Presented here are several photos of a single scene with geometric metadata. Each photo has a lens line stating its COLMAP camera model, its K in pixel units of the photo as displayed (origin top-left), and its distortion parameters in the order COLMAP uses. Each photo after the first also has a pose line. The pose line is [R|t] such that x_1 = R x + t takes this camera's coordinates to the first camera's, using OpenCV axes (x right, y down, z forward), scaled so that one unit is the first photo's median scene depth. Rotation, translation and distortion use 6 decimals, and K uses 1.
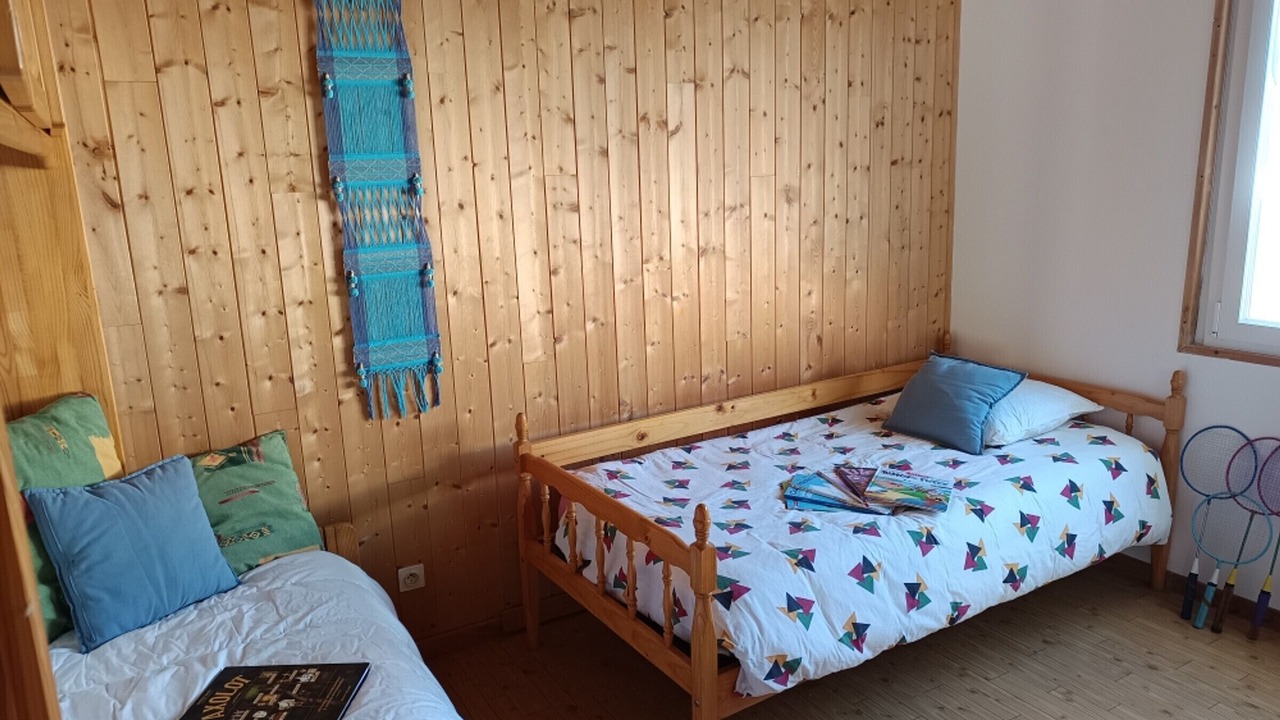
lens RADIAL K [[891.3, 0, 638.4], [0, 891.3, 359.3], [0, 0, 1]] dist [0.022384, -0.004641]
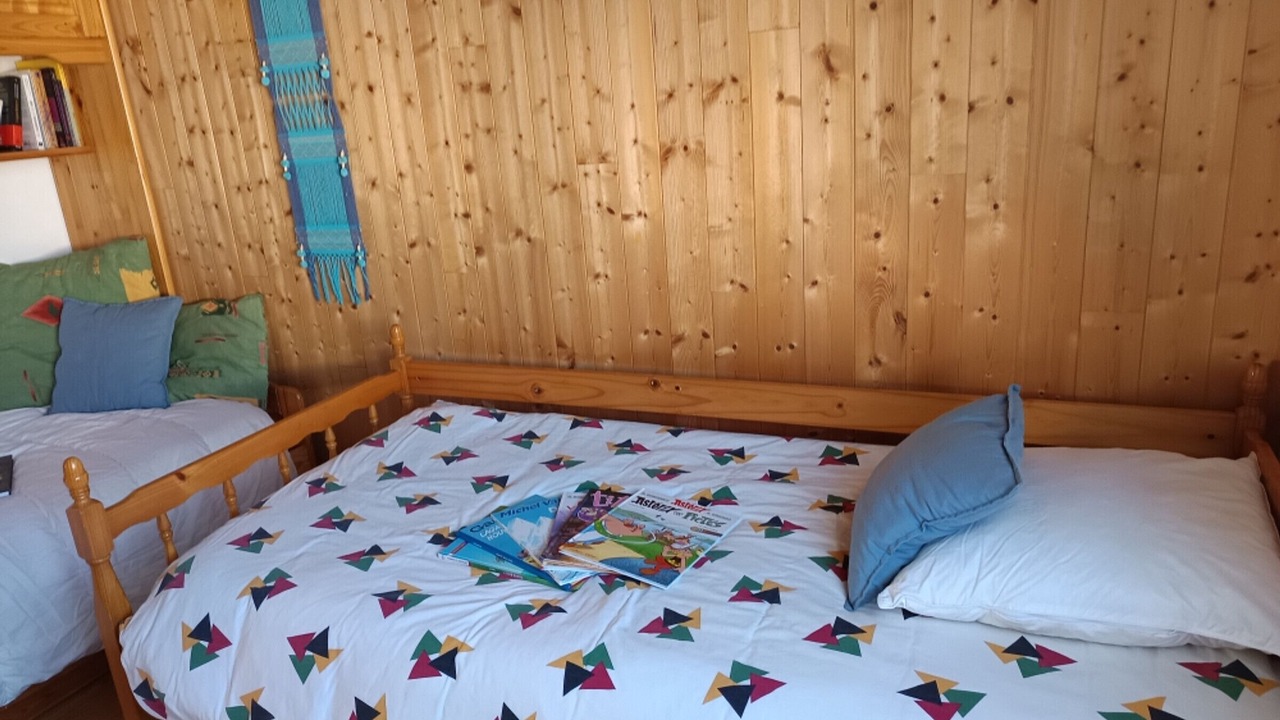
lens RADIAL K [[891.3, 0, 635.8], [0, 891.3, 359.5], [0, 0, 1]] dist [0.022384, -0.004641]
pose [[0.559550, 0.235197, -0.794724, 0.715084], [-0.123552, 0.971846, 0.200626, -0.114536], [0.819535, -0.014071, 0.572856, 0.666612]]
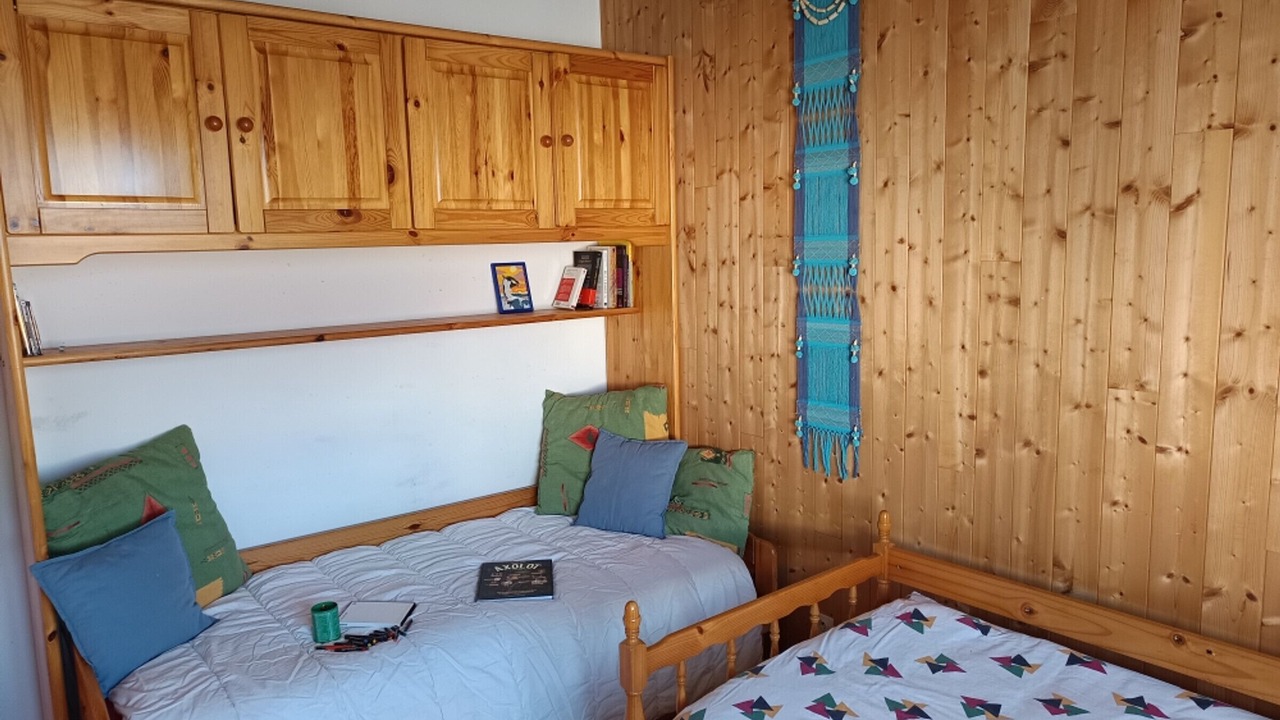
lens RADIAL K [[891.3, 0, 642.6], [0, 891.3, 364.0], [0, 0, 1]] dist [0.022384, -0.004641]
pose [[0.134727, 0.171682, -0.975897, 0.708315], [-0.191908, 0.970749, 0.144282, -0.172316], [0.972121, 0.167844, 0.163734, 0.561458]]
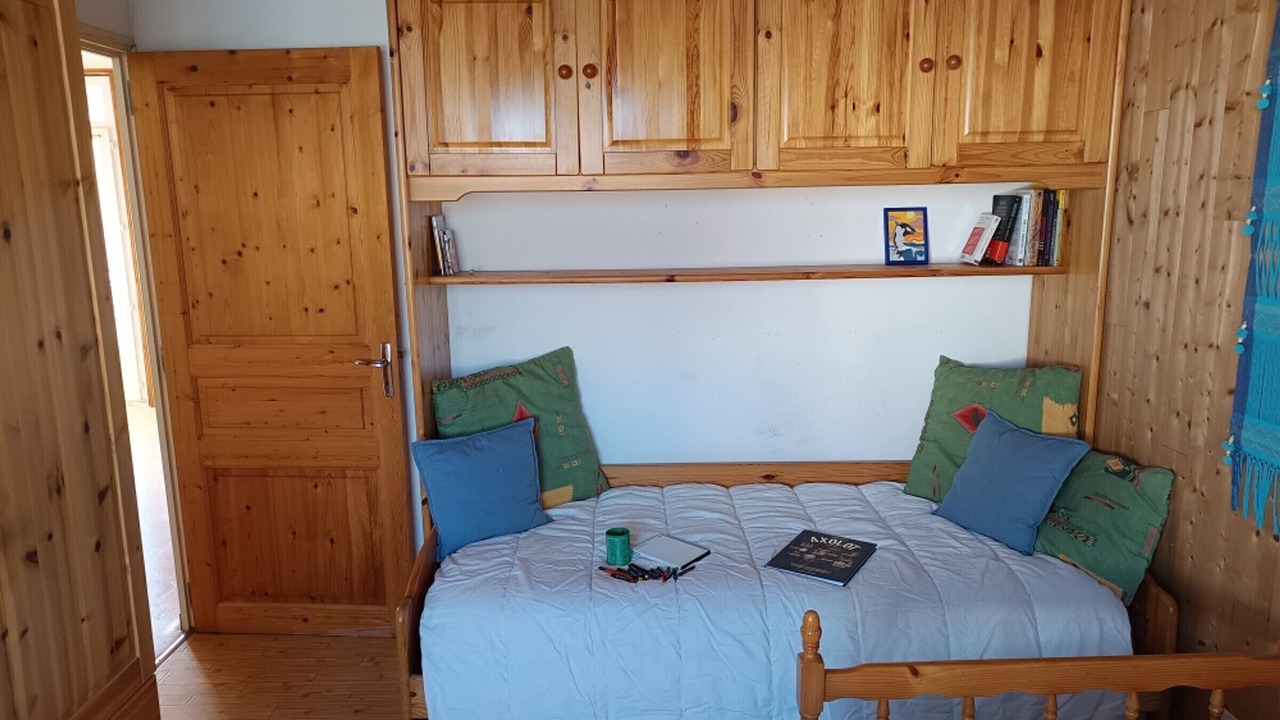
lens RADIAL K [[891.3, 0, 643.1], [0, 891.3, 363.0], [0, 0, 1]] dist [0.022384, -0.004641]
pose [[-0.500719, 0.204861, -0.841019, 0.578980], [-0.152013, 0.935681, 0.318423, -0.217110], [0.852158, 0.287286, -0.437372, 0.818535]]
